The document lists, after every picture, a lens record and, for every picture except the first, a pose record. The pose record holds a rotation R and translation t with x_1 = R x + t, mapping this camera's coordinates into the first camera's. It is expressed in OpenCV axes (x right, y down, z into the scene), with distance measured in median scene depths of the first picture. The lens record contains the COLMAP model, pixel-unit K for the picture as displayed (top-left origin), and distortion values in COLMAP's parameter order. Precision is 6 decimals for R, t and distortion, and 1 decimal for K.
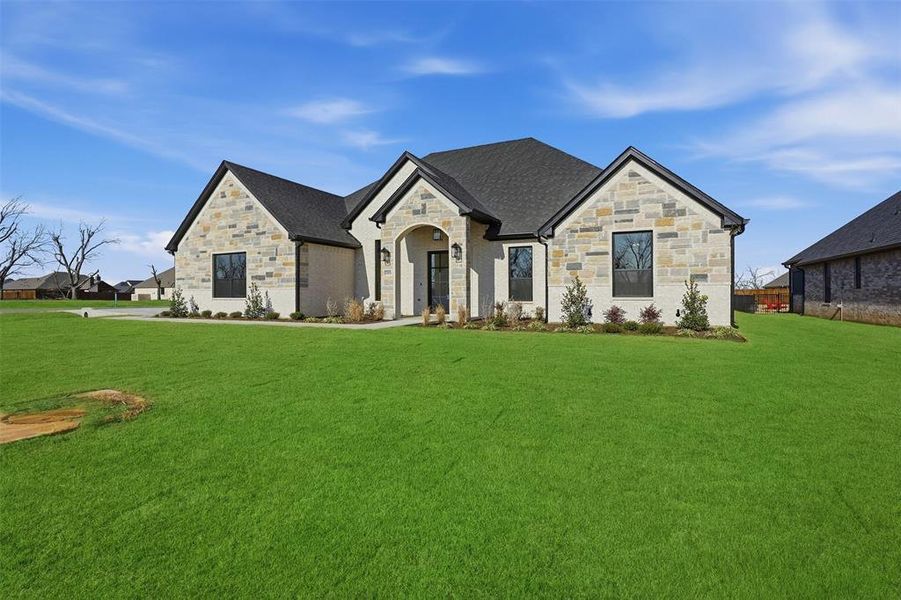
lens RADIAL K [[419.7, 0, 447.0], [0, 419.7, 299.9], [0, 0, 1]] dist [-0.035356, 0.010669]
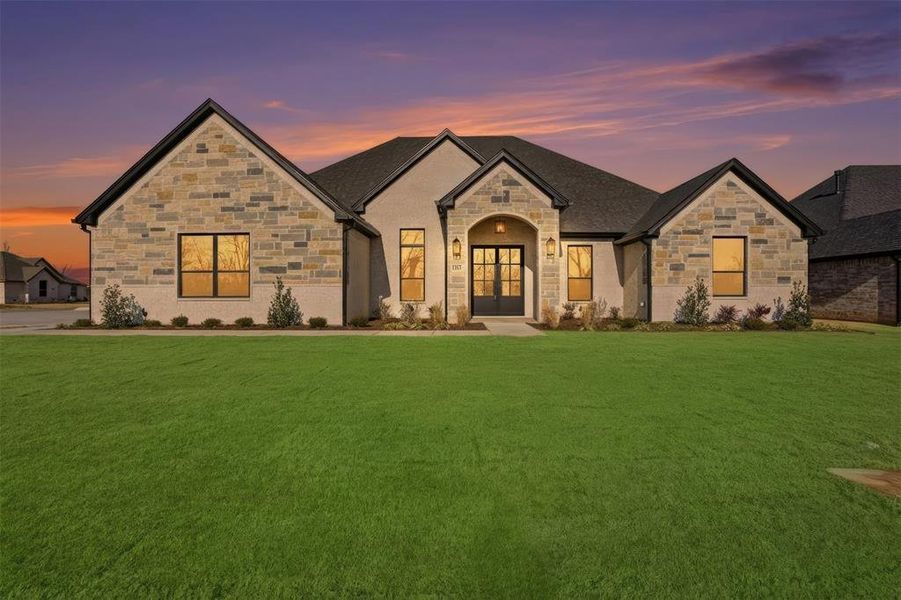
lens RADIAL K [[419.7, 0, 441.3], [0, 419.7, 299.5], [0, 0, 1]] dist [-0.035356, 0.010669]
pose [[0.914493, -0.001586, 0.404600, -0.506429], [0.003296, 0.999988, -0.003530, 0.001334], [-0.404589, 0.004562, 0.914487, 0.238373]]
